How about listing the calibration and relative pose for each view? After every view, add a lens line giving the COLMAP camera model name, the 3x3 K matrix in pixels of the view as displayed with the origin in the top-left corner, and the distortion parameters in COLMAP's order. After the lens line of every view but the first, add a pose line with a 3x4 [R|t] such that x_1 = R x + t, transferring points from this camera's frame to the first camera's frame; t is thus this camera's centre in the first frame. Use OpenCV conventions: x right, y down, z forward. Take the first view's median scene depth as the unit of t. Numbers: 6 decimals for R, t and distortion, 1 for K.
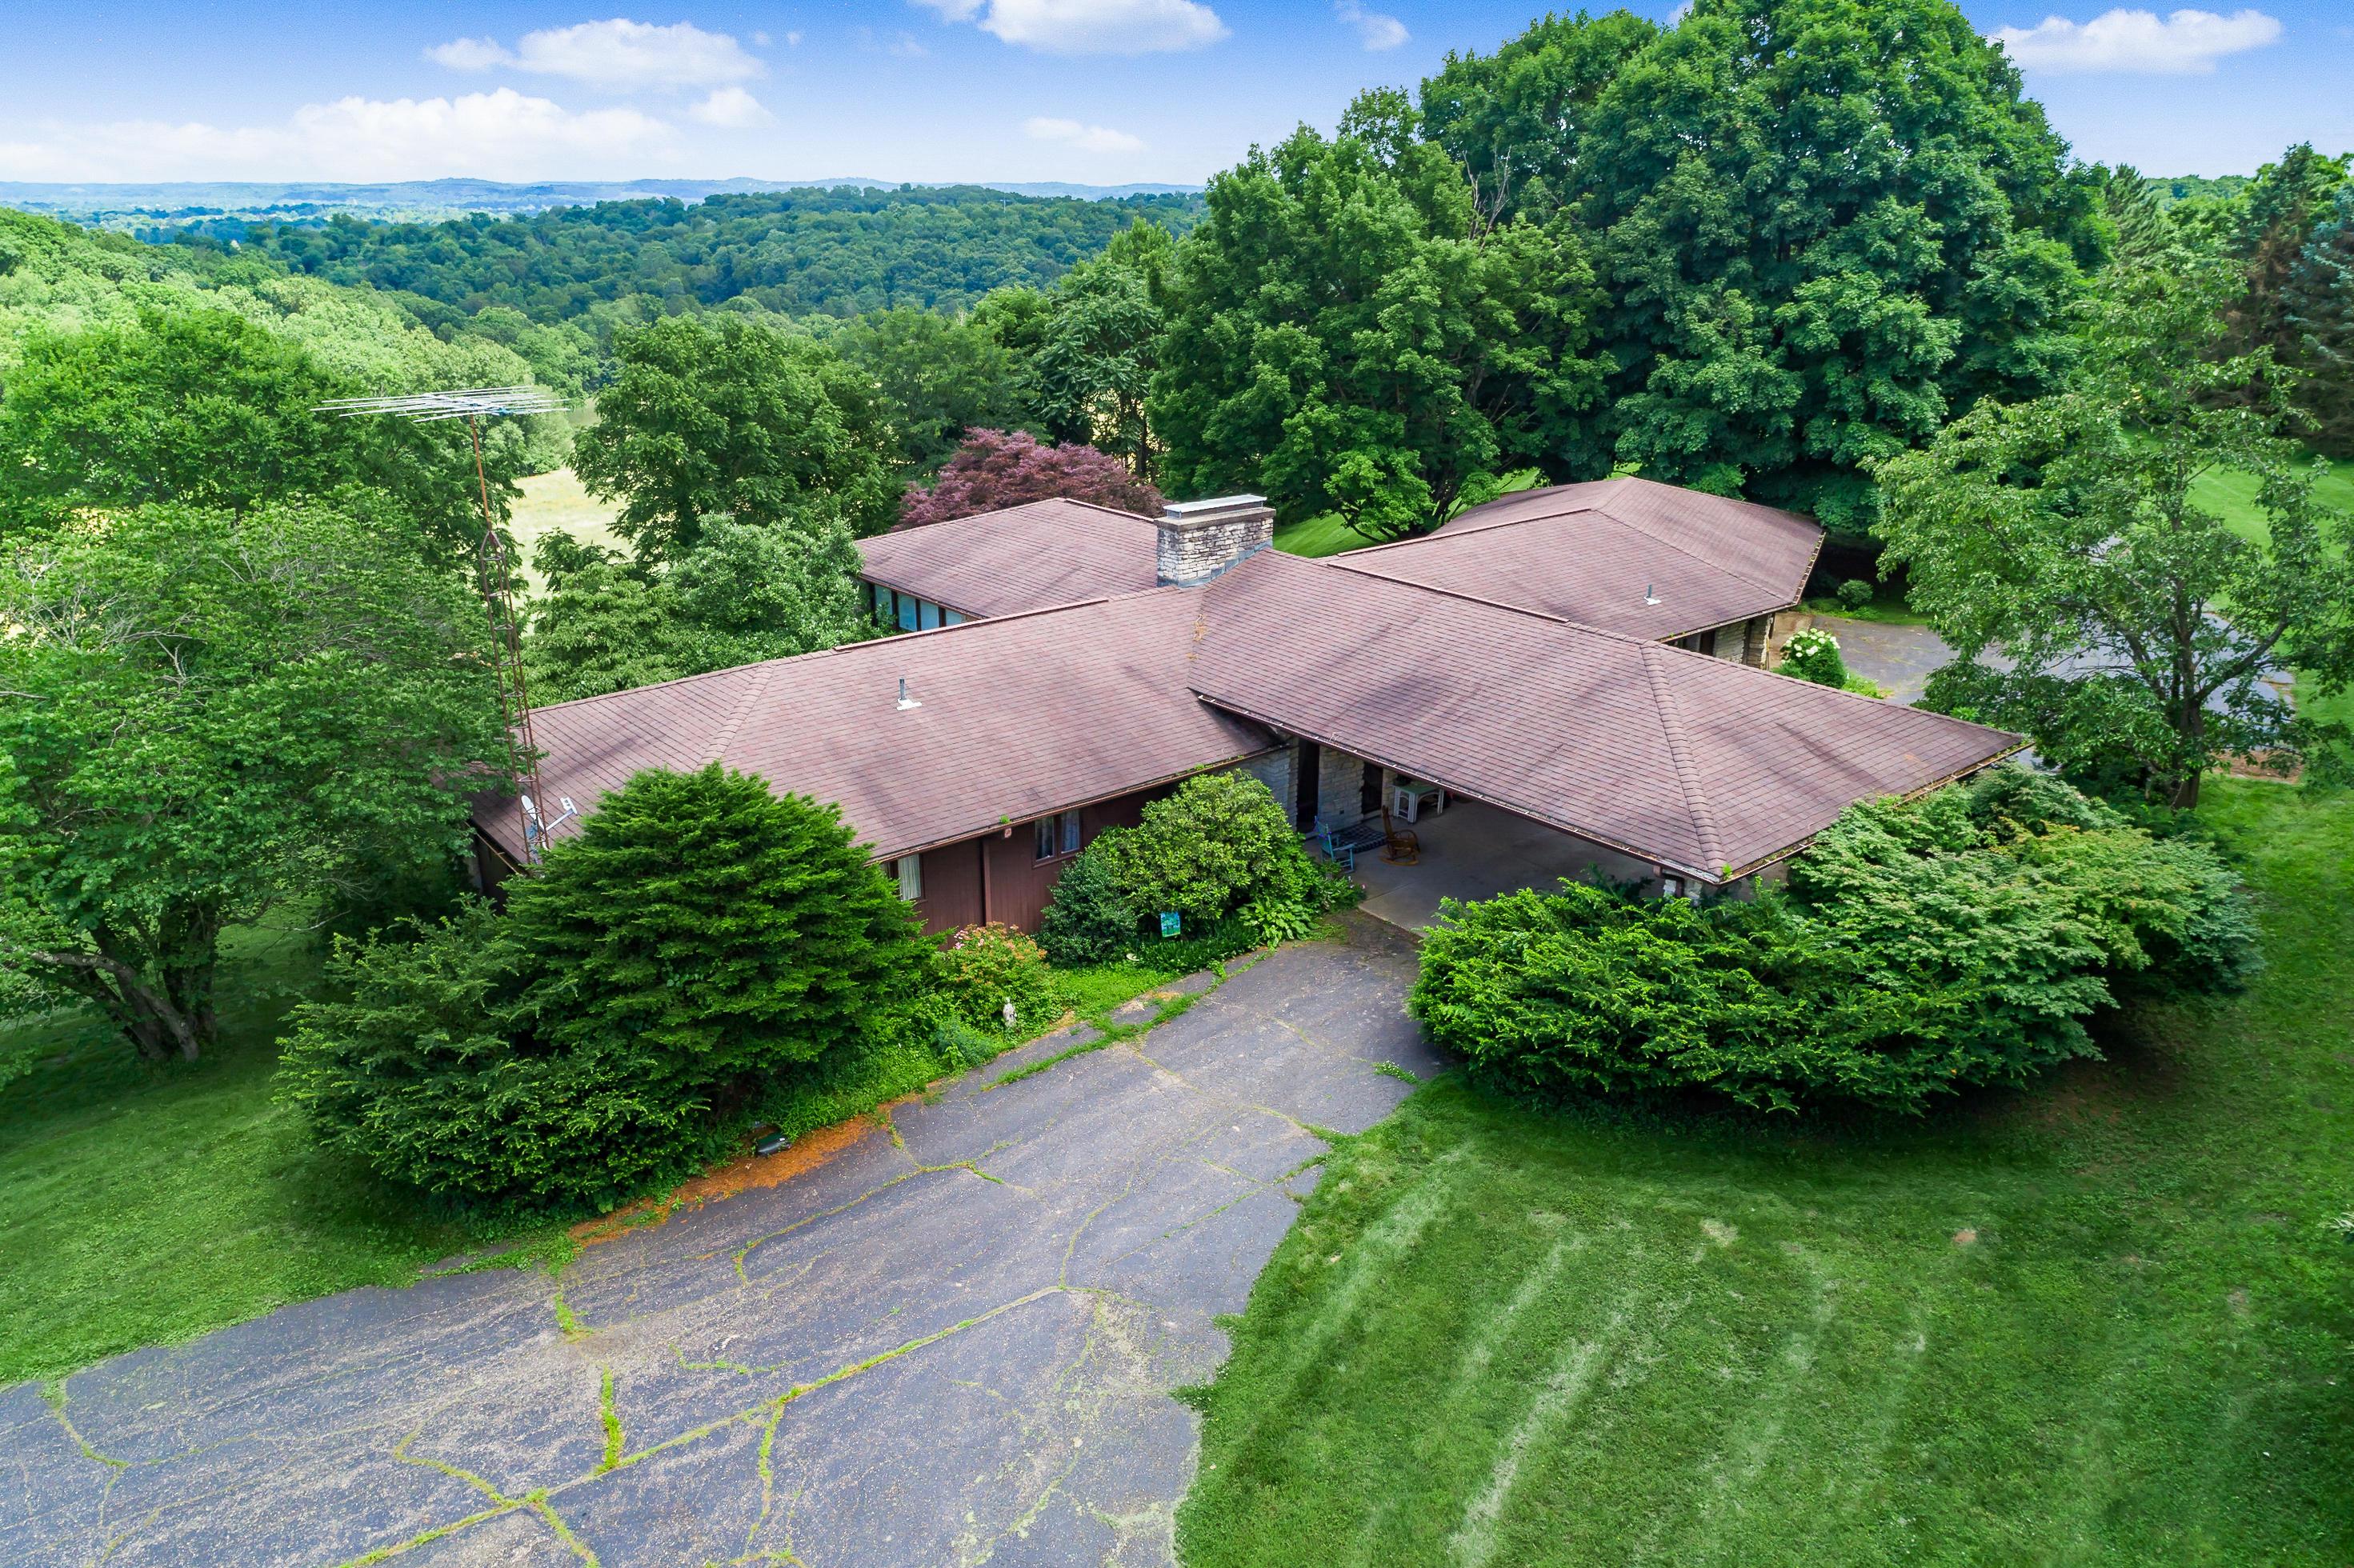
lens RADIAL K [[1615.6, 0, 1156.0], [0, 1615.6, 772.3], [0, 0, 1]] dist [-0.004490, 0.003985]
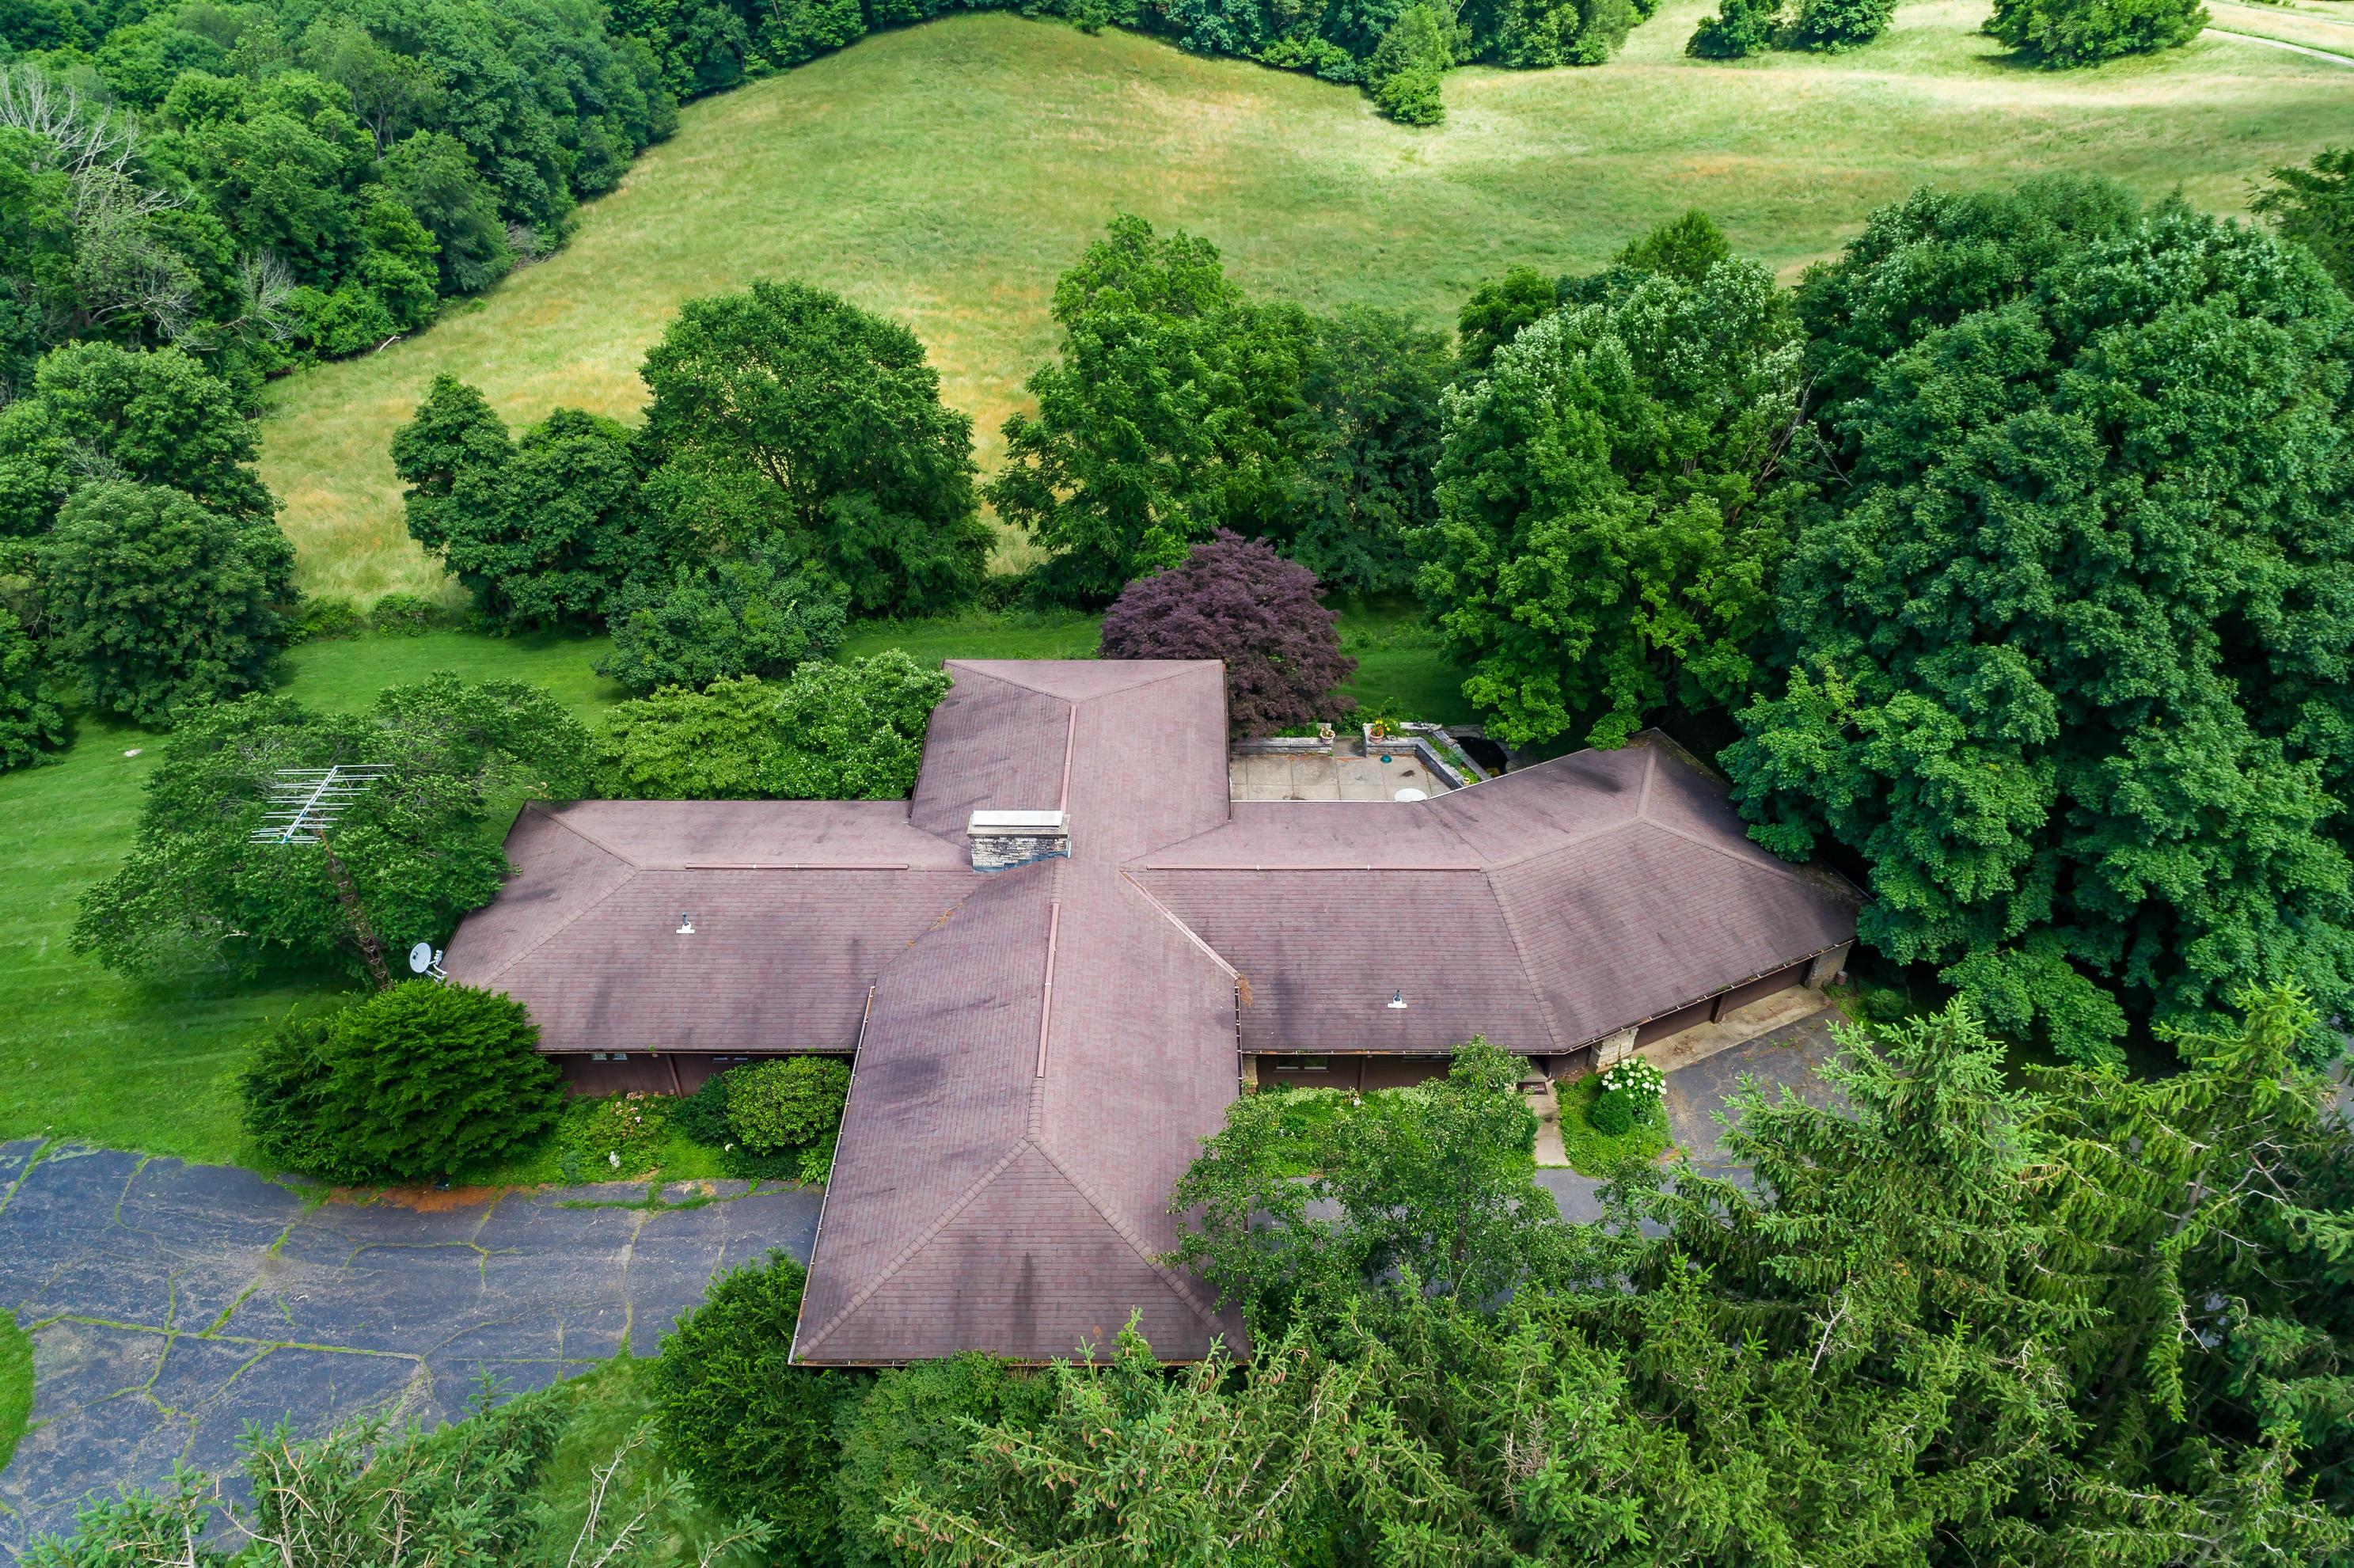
lens RADIAL K [[1615.8, 0, 1156.0], [0, 1615.8, 772.3], [0, 0, 1]] dist [-0.004490, 0.003985]
pose [[0.779615, 0.374652, -0.501833, 0.963456], [-0.217164, 0.913328, 0.344488, -0.851483], [0.587402, -0.159588, 0.793405, 0.066678]]
